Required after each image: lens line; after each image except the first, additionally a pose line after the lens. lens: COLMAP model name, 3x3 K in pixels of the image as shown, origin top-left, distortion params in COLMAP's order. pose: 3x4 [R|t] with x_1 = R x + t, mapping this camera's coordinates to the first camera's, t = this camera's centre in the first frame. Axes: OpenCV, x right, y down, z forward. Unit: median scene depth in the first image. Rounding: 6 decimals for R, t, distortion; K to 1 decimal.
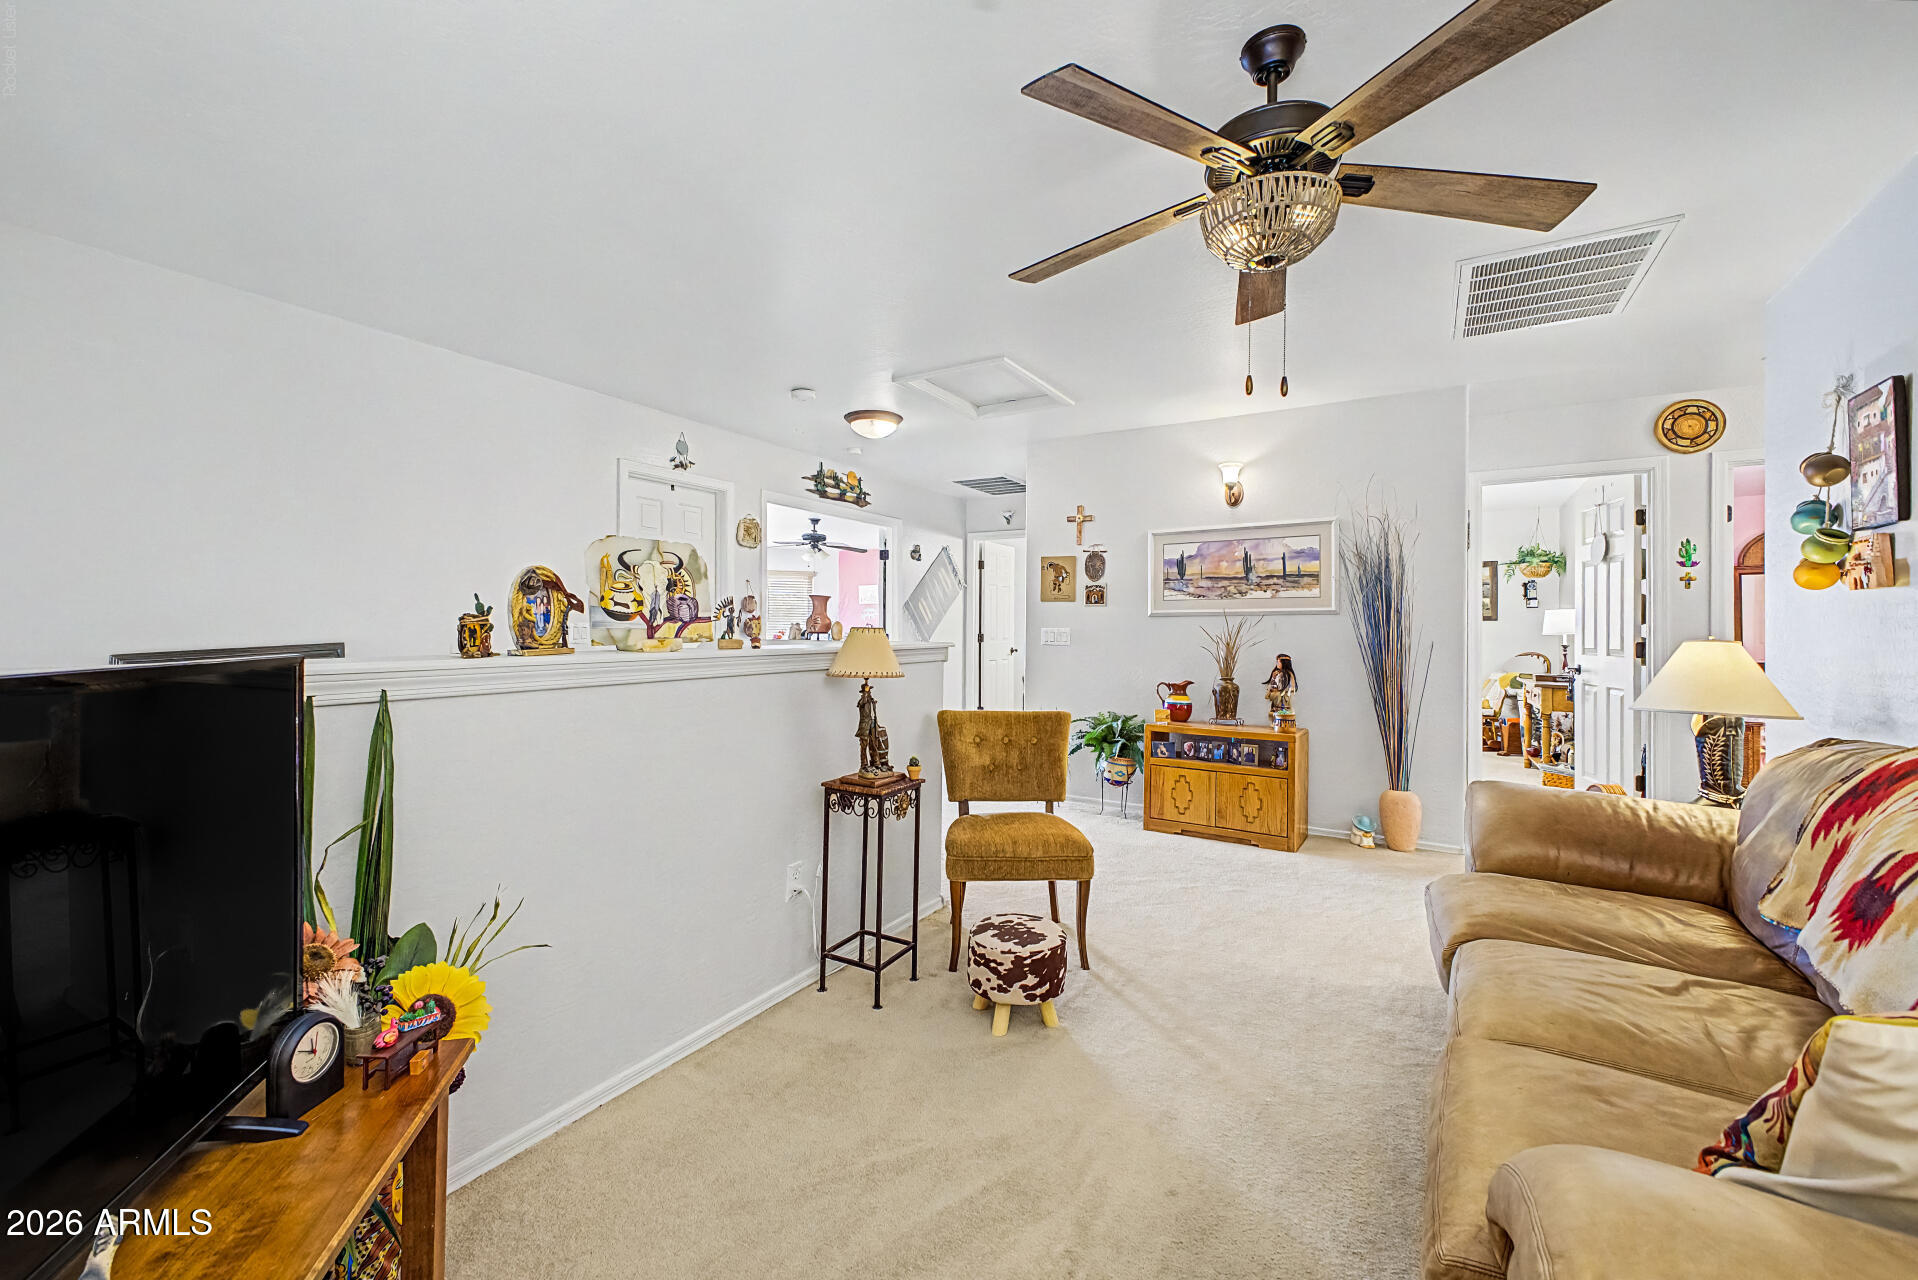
lens RADIAL K [[761.2, 0, 964.8], [0, 761.2, 626.1], [0, 0, 1]] dist [0.001062, -0.000157]
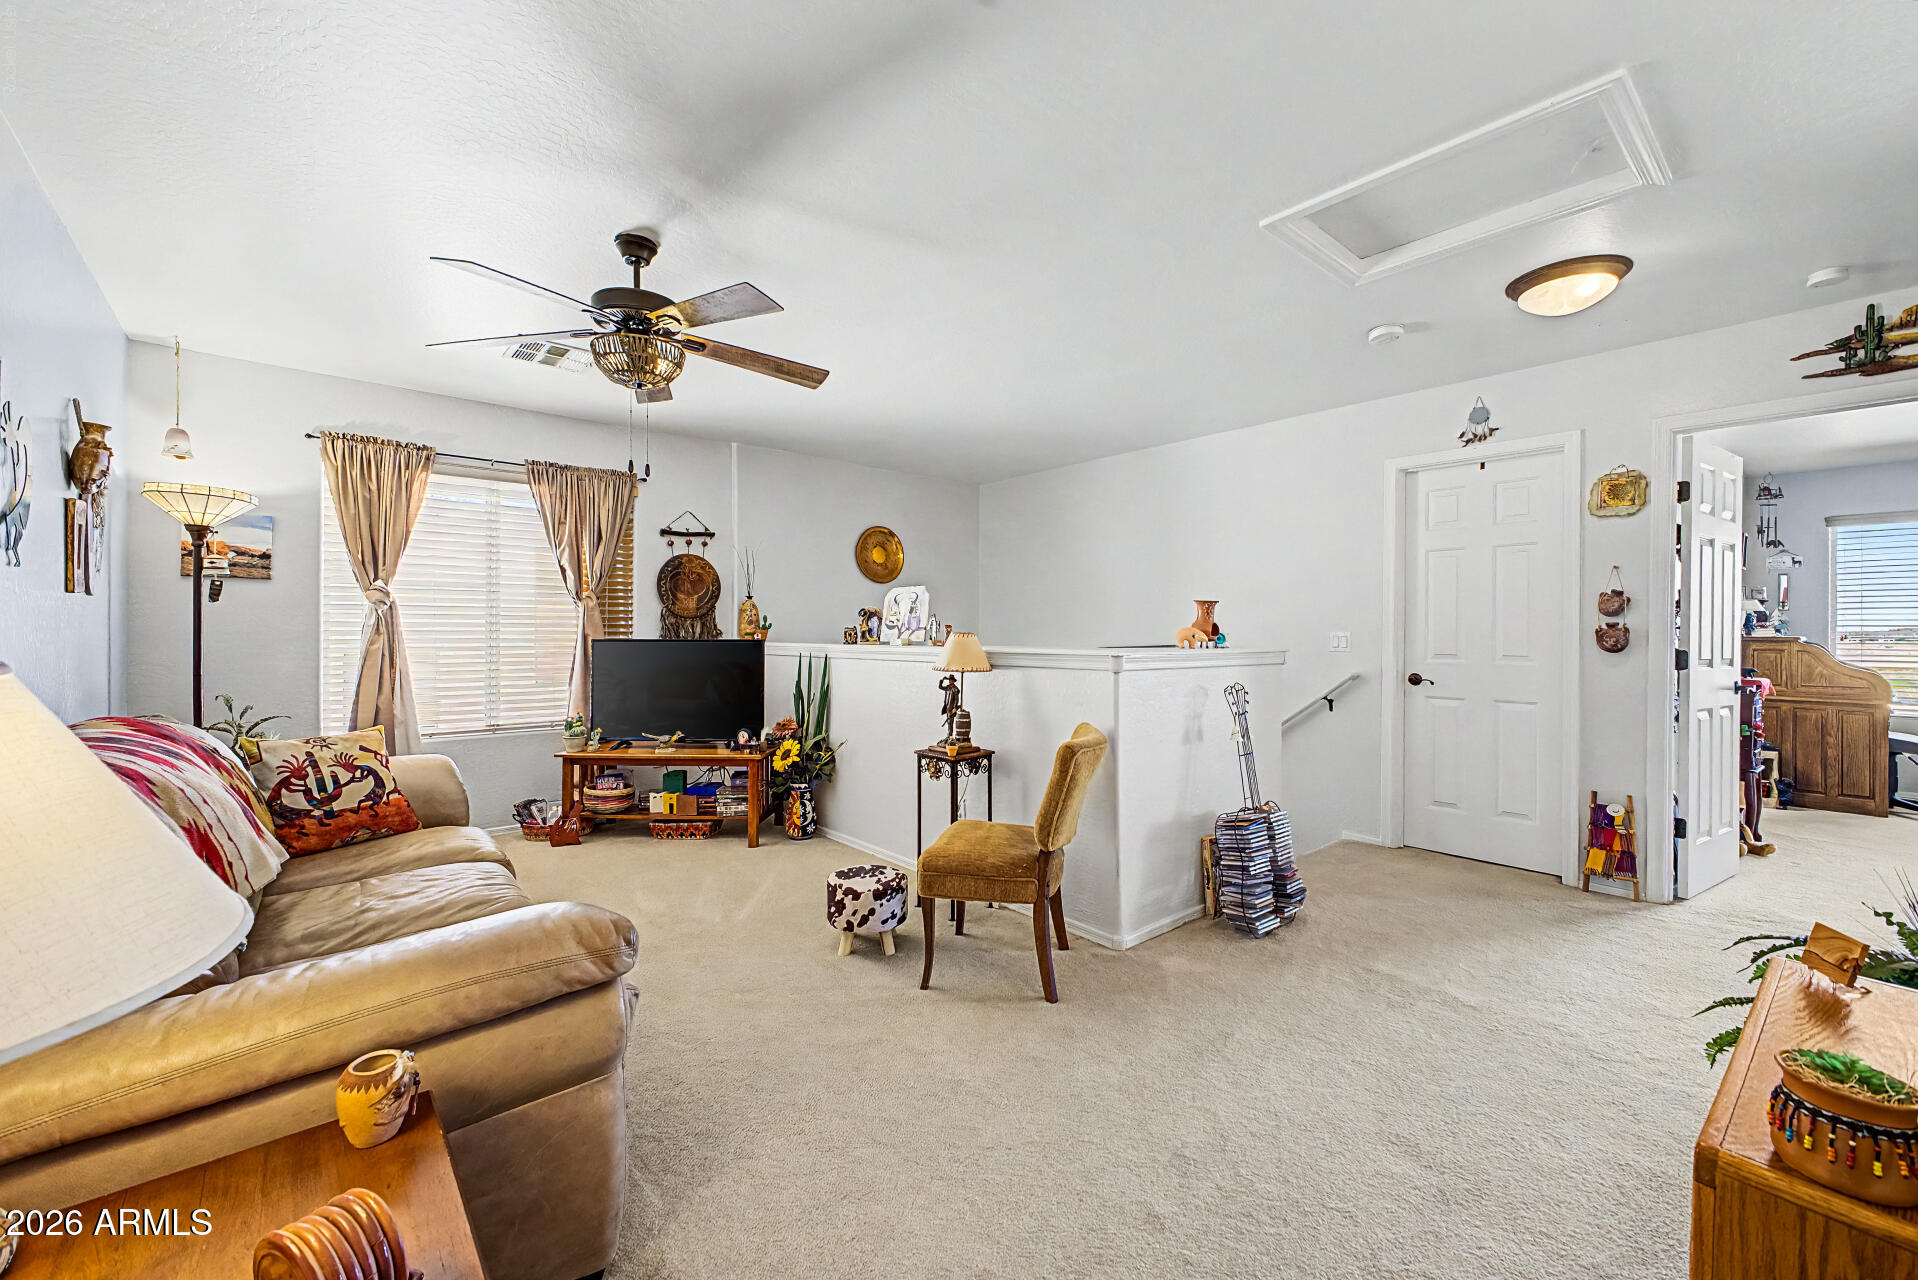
lens RADIAL K [[761.2, 0, 963.0], [0, 761.2, 635.0], [0, 0, 1]] dist [0.001062, -0.000157]
pose [[-0.307106, -0.004238, -0.951666, 1.111606], [-0.003781, 0.999988, -0.003233, 0.009776], [0.951668, 0.002605, -0.307118, 1.410520]]
